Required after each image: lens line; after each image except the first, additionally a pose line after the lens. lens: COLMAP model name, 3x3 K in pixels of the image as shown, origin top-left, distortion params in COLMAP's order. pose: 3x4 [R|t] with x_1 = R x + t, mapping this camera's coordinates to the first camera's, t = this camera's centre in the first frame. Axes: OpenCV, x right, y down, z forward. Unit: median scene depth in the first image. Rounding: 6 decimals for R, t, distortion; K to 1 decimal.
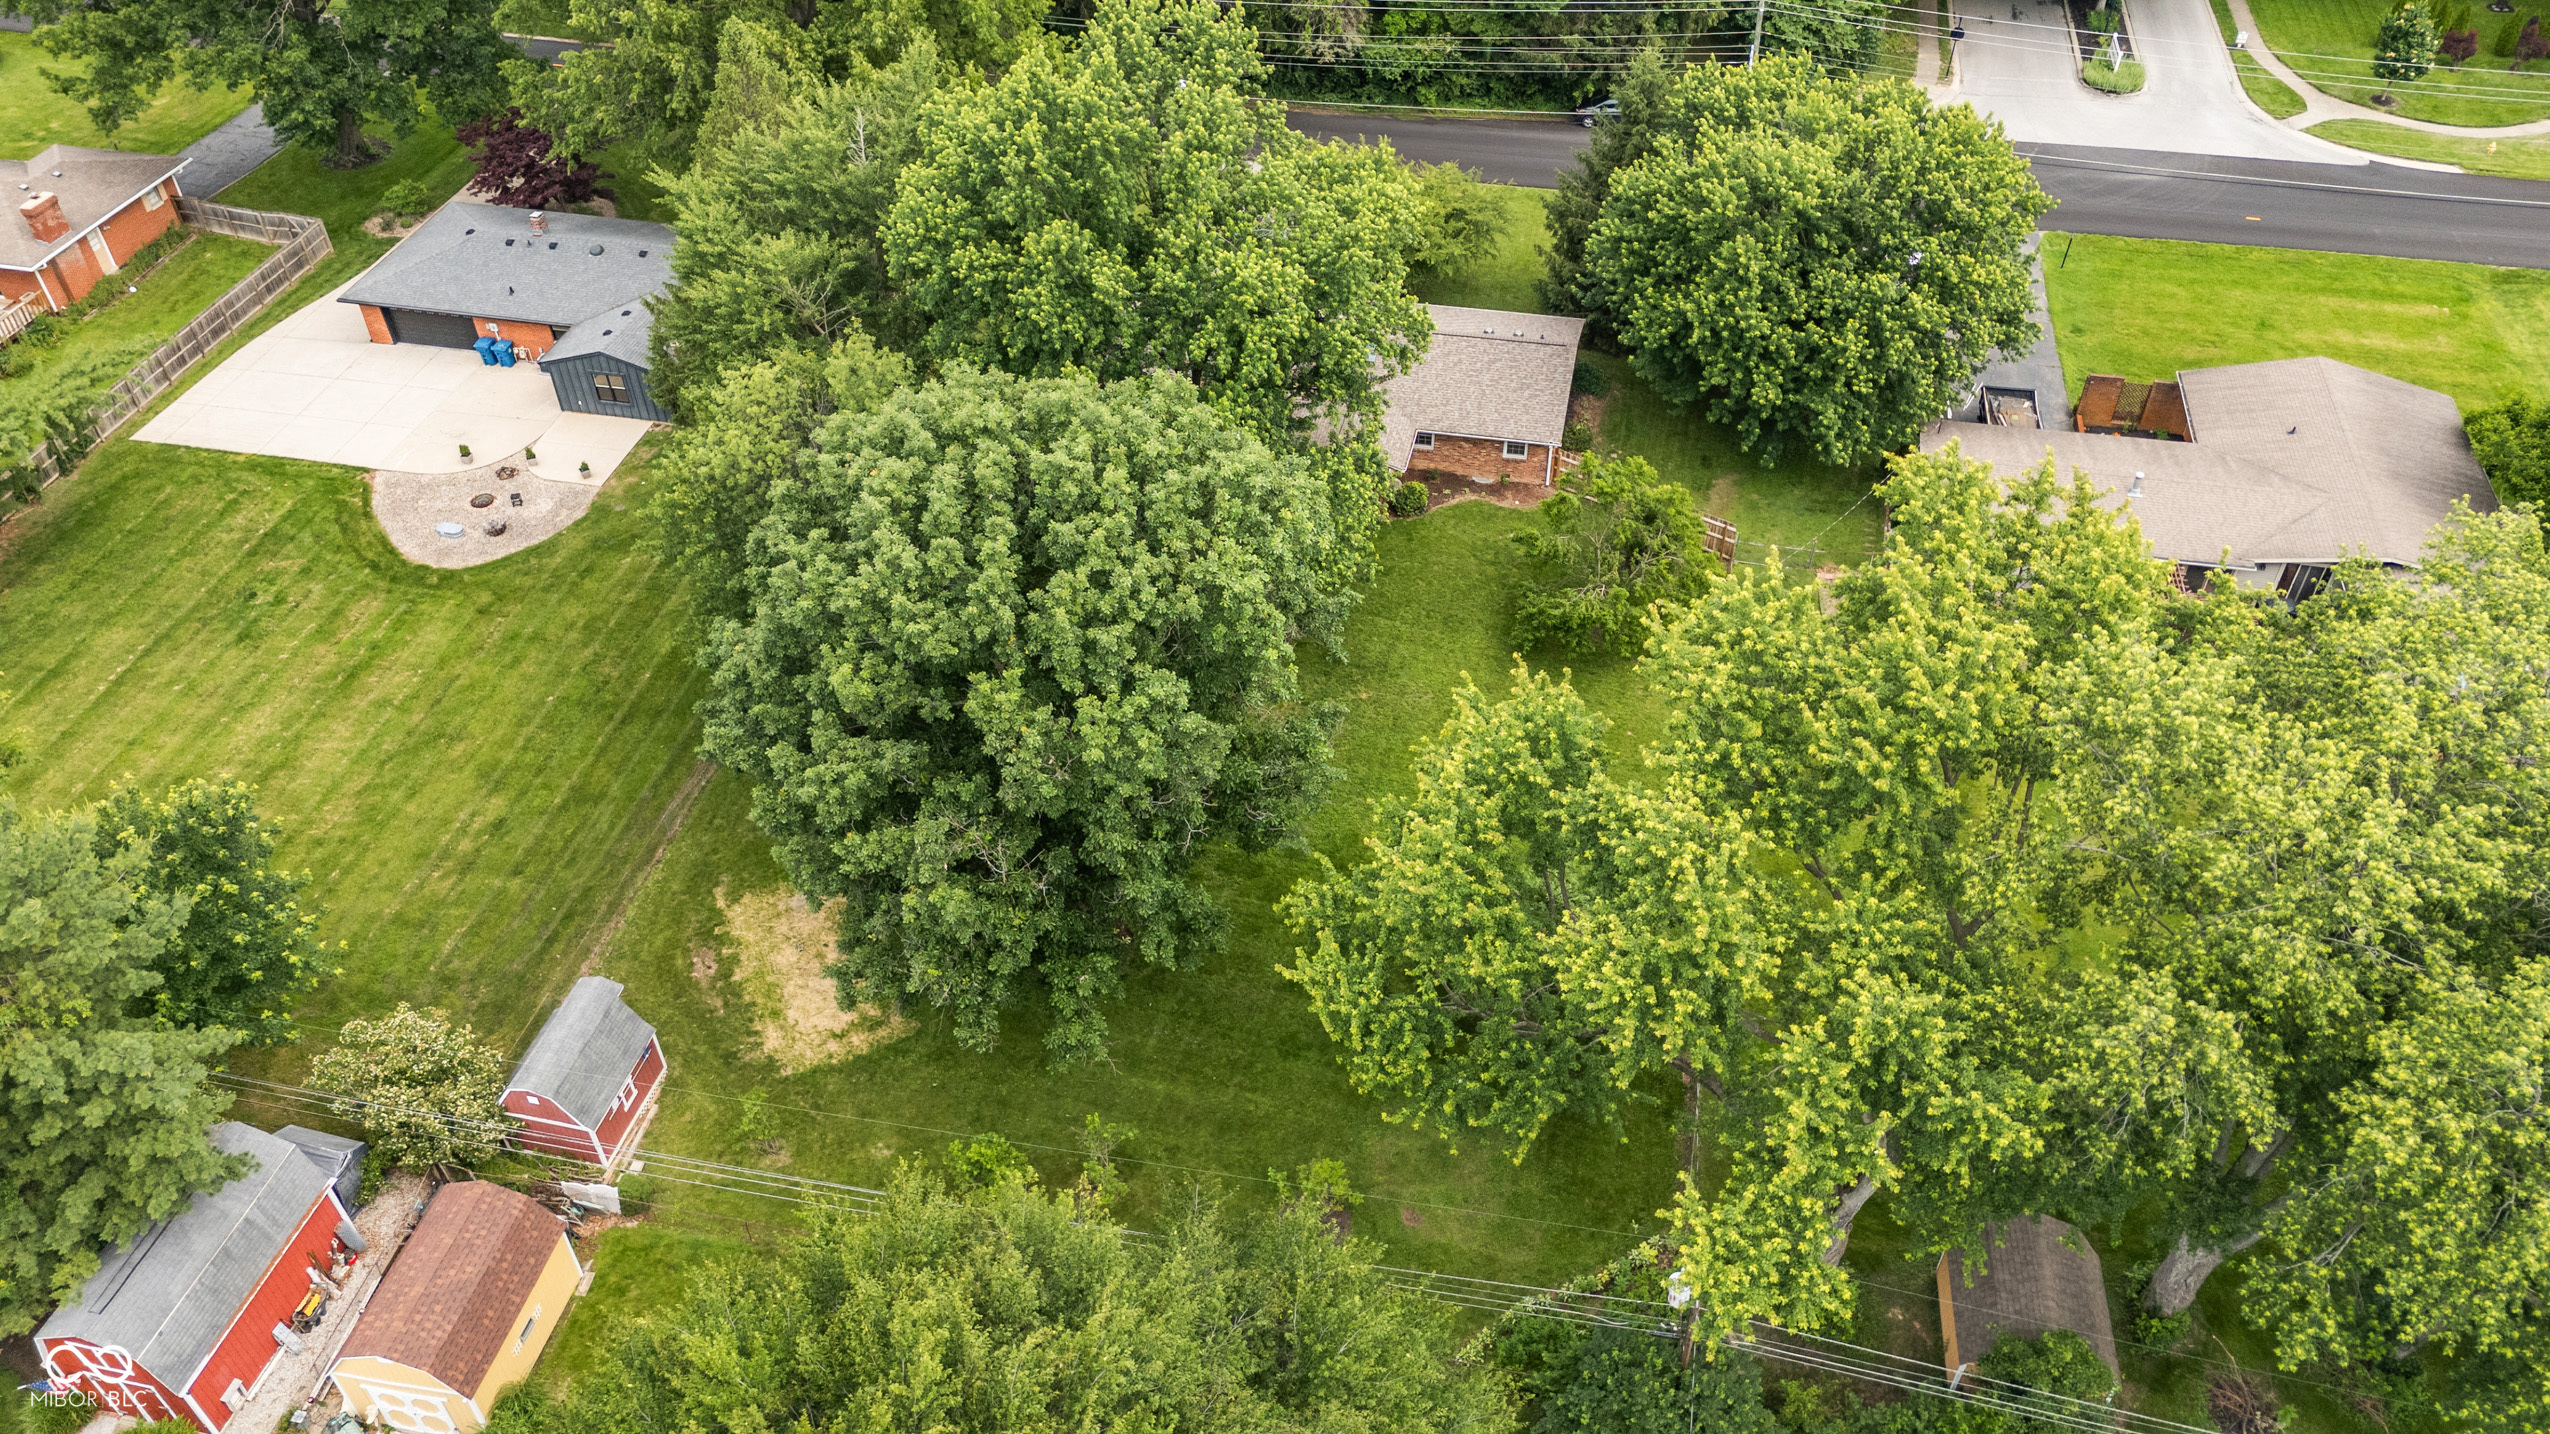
lens RADIAL K [[1862.5, 0, 1275.0], [0, 1862.5, 717.0], [0, 0, 1]] dist [0.077376, -0.076444]
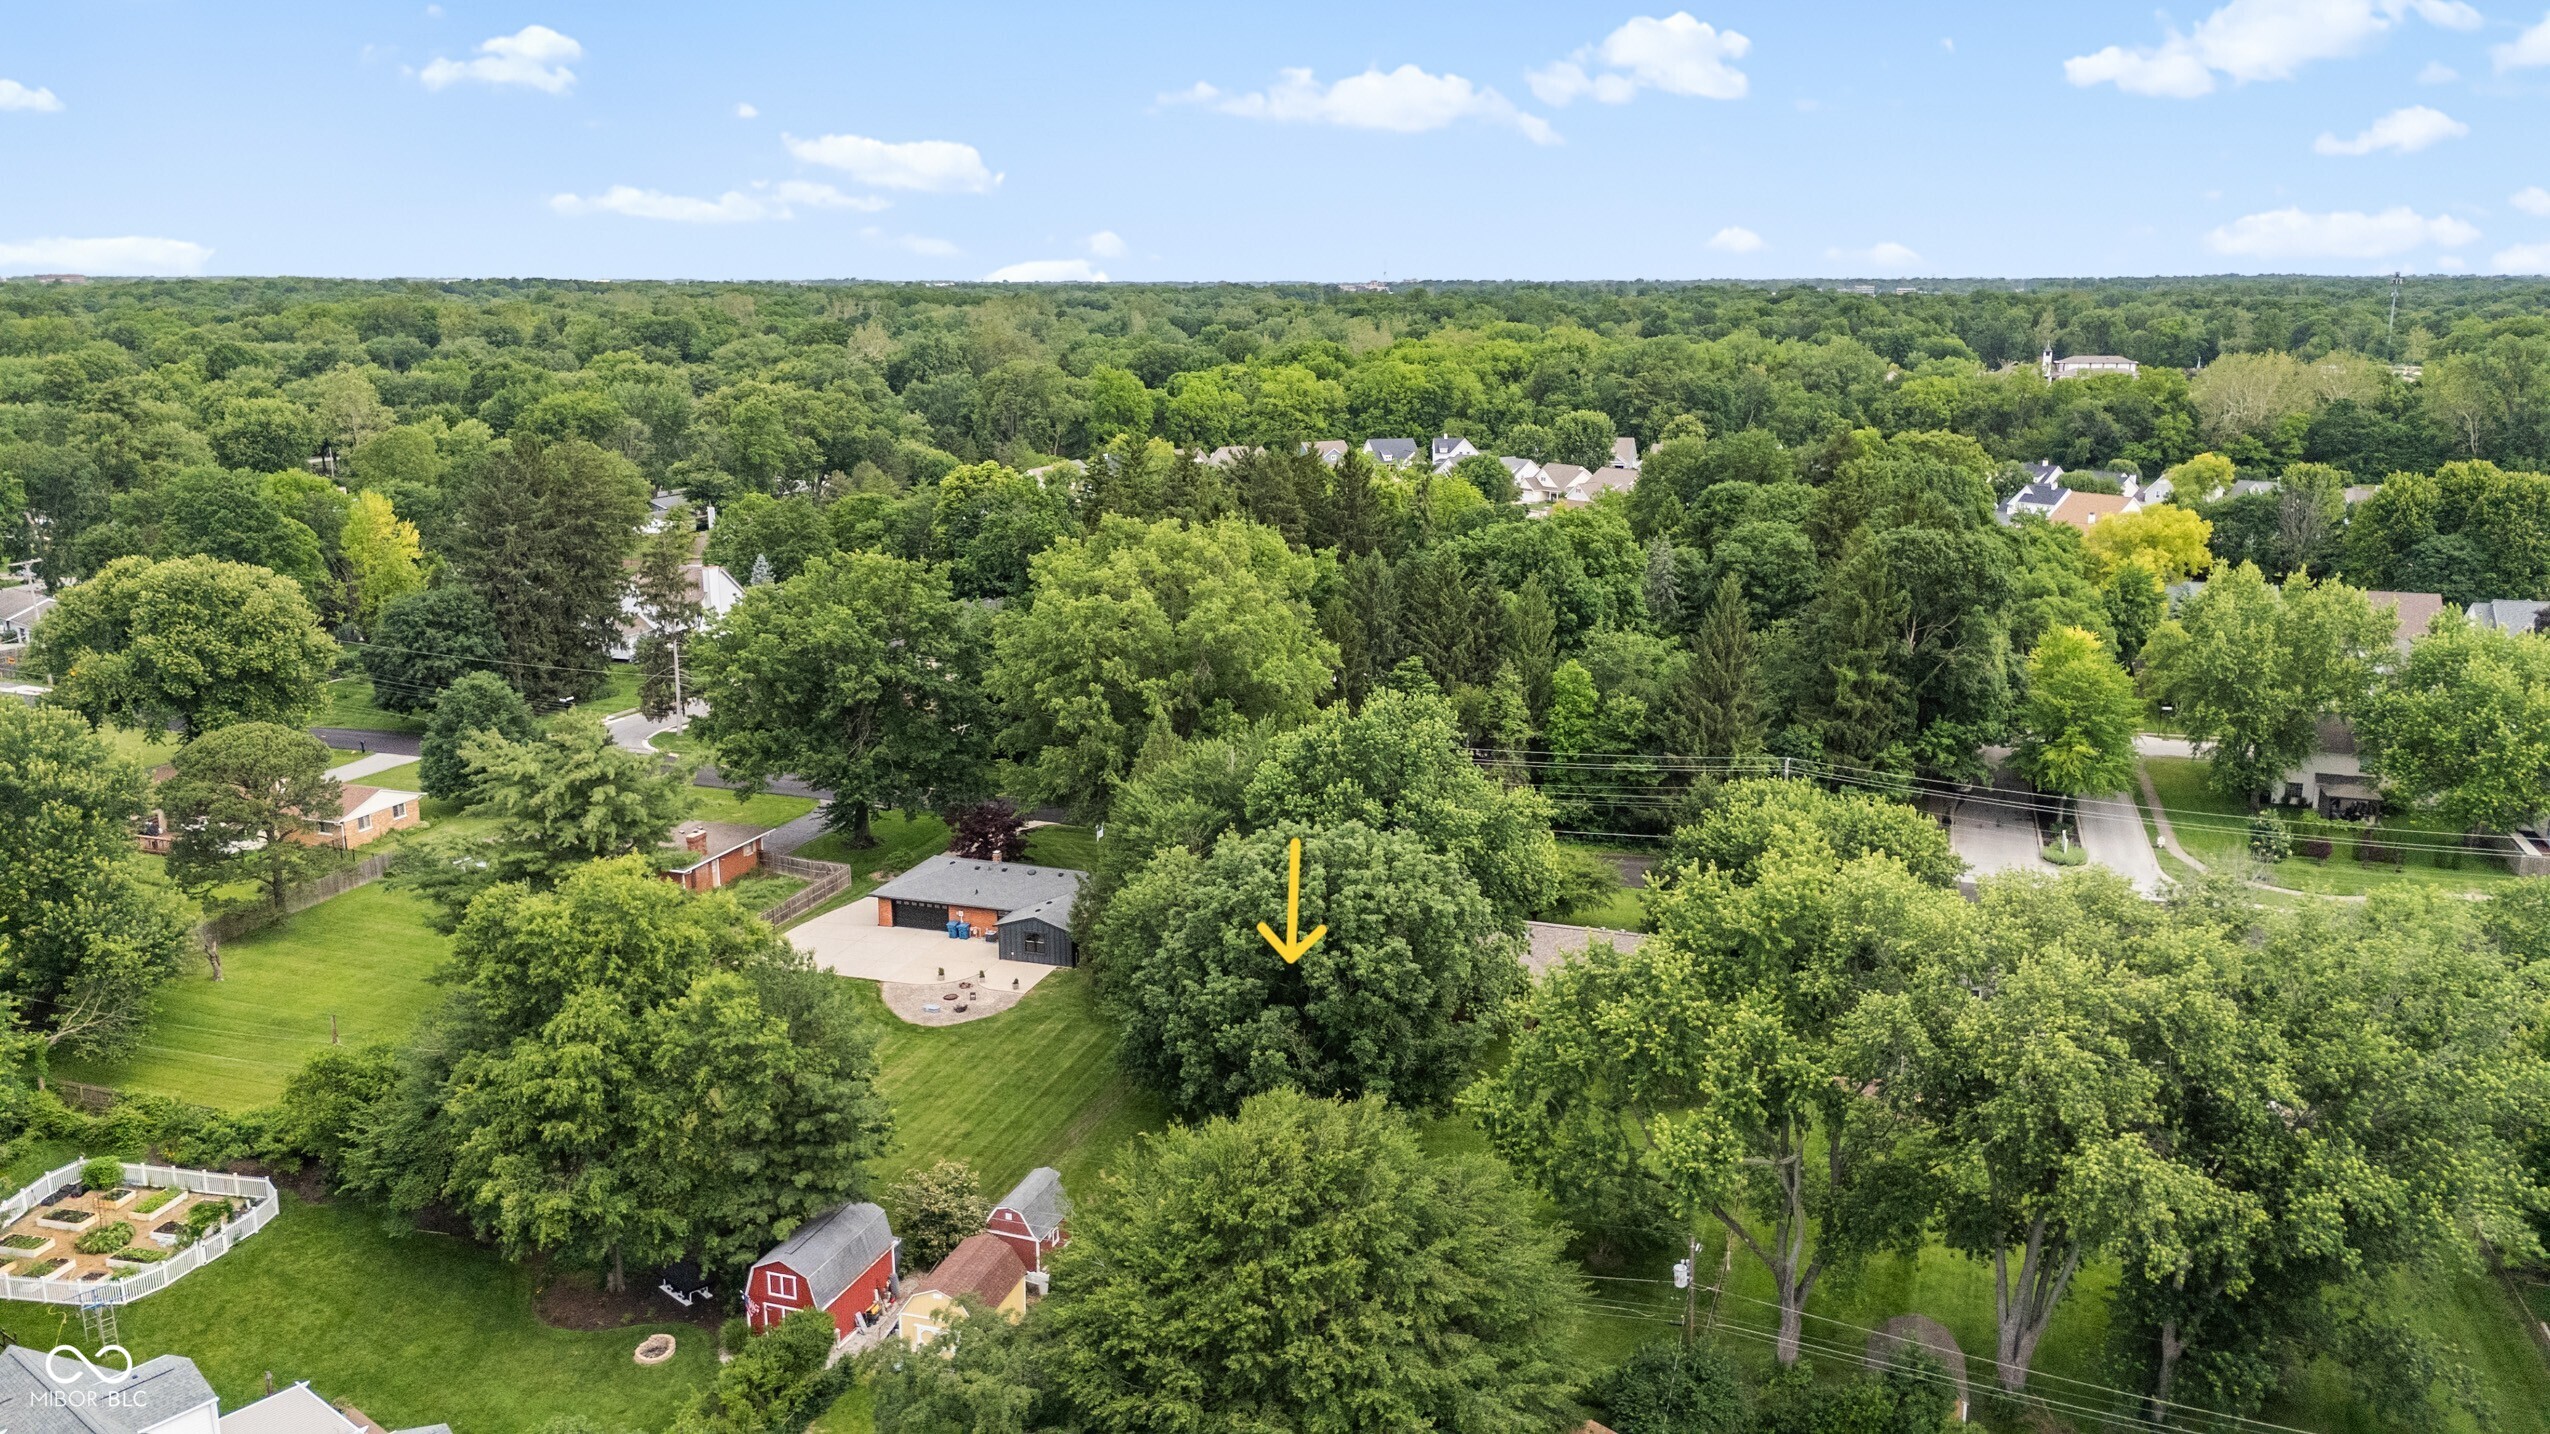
lens RADIAL K [[1862.5, 0, 1275.0], [0, 1862.5, 717.0], [0, 0, 1]] dist [0.077376, -0.076444]
pose [[0.993465, 0.036333, -0.108198, 0.006239], [-0.083818, 0.875683, -0.475556, 0.400637], [0.077469, 0.481517, 0.873006, -0.449382]]
